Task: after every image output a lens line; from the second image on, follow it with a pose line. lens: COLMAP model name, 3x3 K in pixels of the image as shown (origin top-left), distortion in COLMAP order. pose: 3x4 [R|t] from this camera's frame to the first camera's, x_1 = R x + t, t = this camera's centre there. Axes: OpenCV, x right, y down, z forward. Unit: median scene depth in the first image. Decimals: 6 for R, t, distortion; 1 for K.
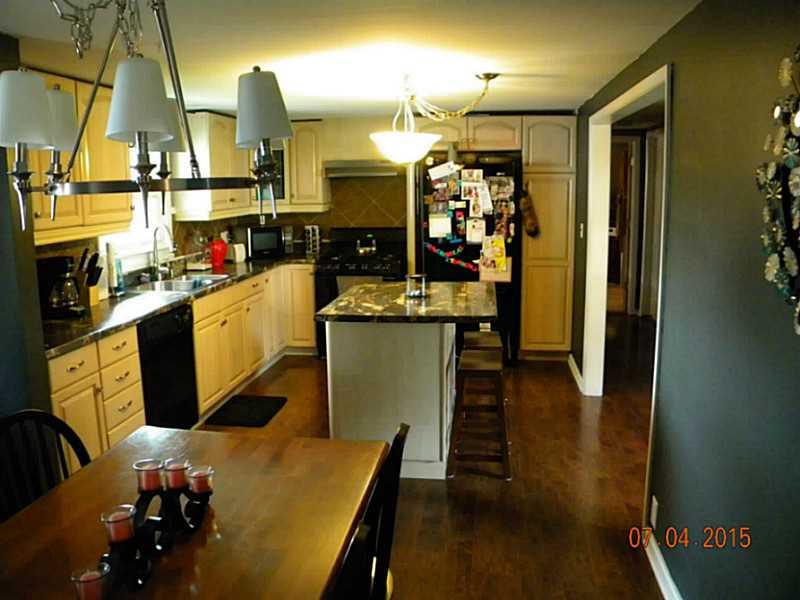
lens RADIAL K [[677.0, 0, 400.0], [0, 677.0, 300.0], [0, 0, 1]] dist [-0.197241, 0.162882]
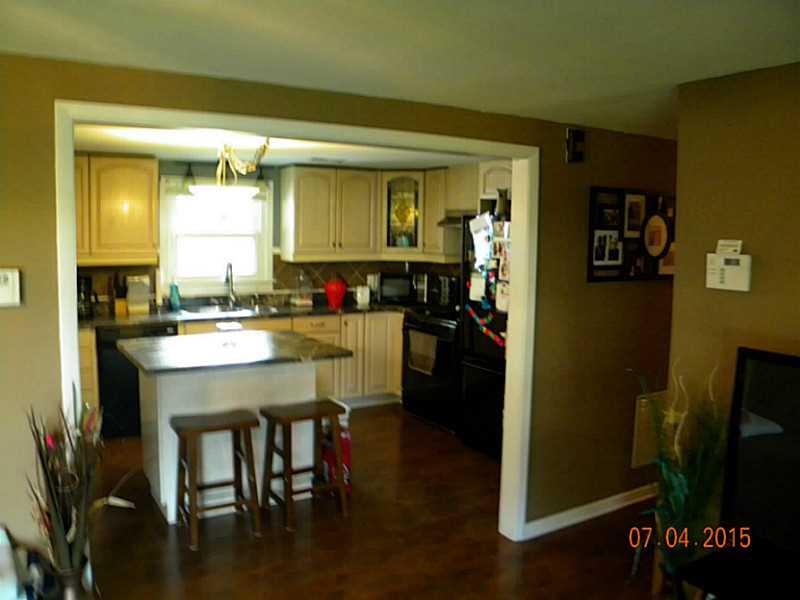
lens RADIAL K [[677.0, 0, 400.0], [0, 677.0, 300.0], [0, 0, 1]] dist [-0.197241, 0.162882]
pose [[0.643459, 0.107858, -0.757844, 0.646982], [-0.159544, 0.987178, 0.005034, -0.082738], [0.748670, 0.117671, 0.652416, 0.373105]]
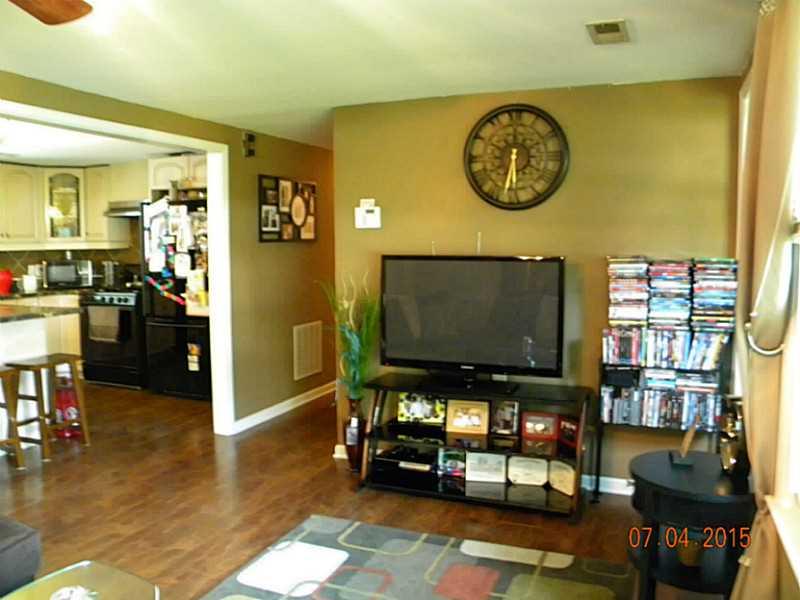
lens RADIAL K [[677.0, 0, 400.0], [0, 677.0, 300.0], [0, 0, 1]] dist [-0.197241, 0.162882]
pose [[0.967351, 0.032434, -0.251358, 0.686672], [-0.053683, 0.995495, -0.078148, 0.011409], [0.247691, 0.089090, 0.964734, 0.110179]]
